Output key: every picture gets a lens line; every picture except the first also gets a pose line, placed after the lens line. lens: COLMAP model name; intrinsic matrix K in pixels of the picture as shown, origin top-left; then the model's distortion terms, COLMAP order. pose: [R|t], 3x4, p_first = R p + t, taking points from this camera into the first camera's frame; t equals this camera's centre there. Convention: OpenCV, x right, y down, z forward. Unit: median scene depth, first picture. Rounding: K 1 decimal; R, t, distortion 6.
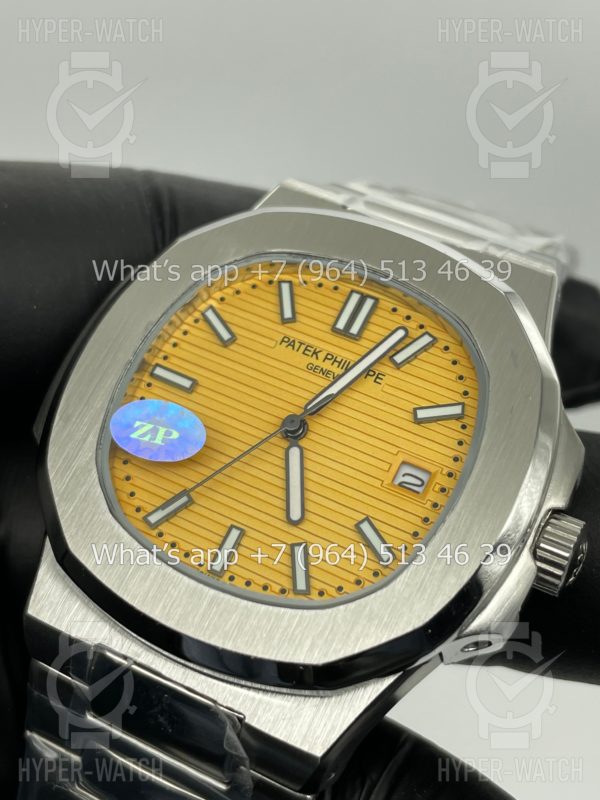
lens RADIAL K [[1211.3, 0, 299.1], [0, 1211.3, 404.5], [0, 0, 1]] dist [0.048713, 0.000000]
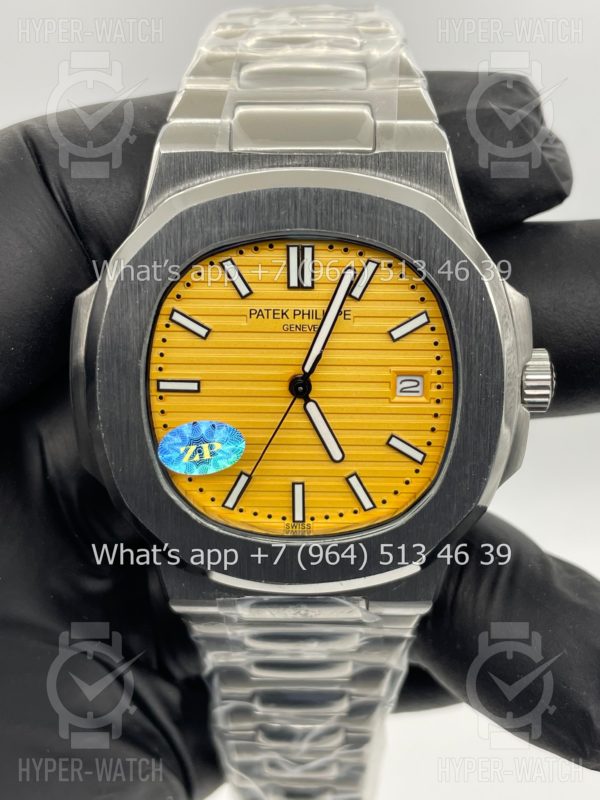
lens RADIAL K [[1211.3, 0, 297.5], [0, 1211.3, 401.2], [0, 0, 1]] dist [0.048713, 0.000000]
pose [[0.884634, -0.464965, 0.035091, -0.054140], [0.359614, 0.728225, 0.583410, -0.654997], [-0.296819, -0.503485, 0.811420, 0.043864]]
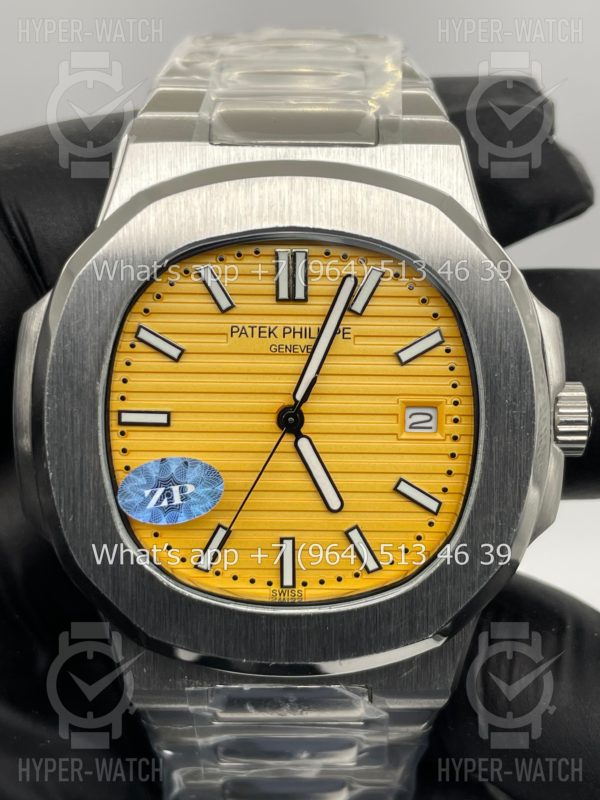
lens RADIAL K [[1211.3, 0, 303.5], [0, 1211.3, 396.9], [0, 0, 1]] dist [0.048713, 0.000000]
pose [[0.883737, -0.449560, 0.130019, -0.113858], [0.344599, 0.813098, 0.469173, -0.450941], [-0.316640, -0.369821, 0.873482, 0.149674]]
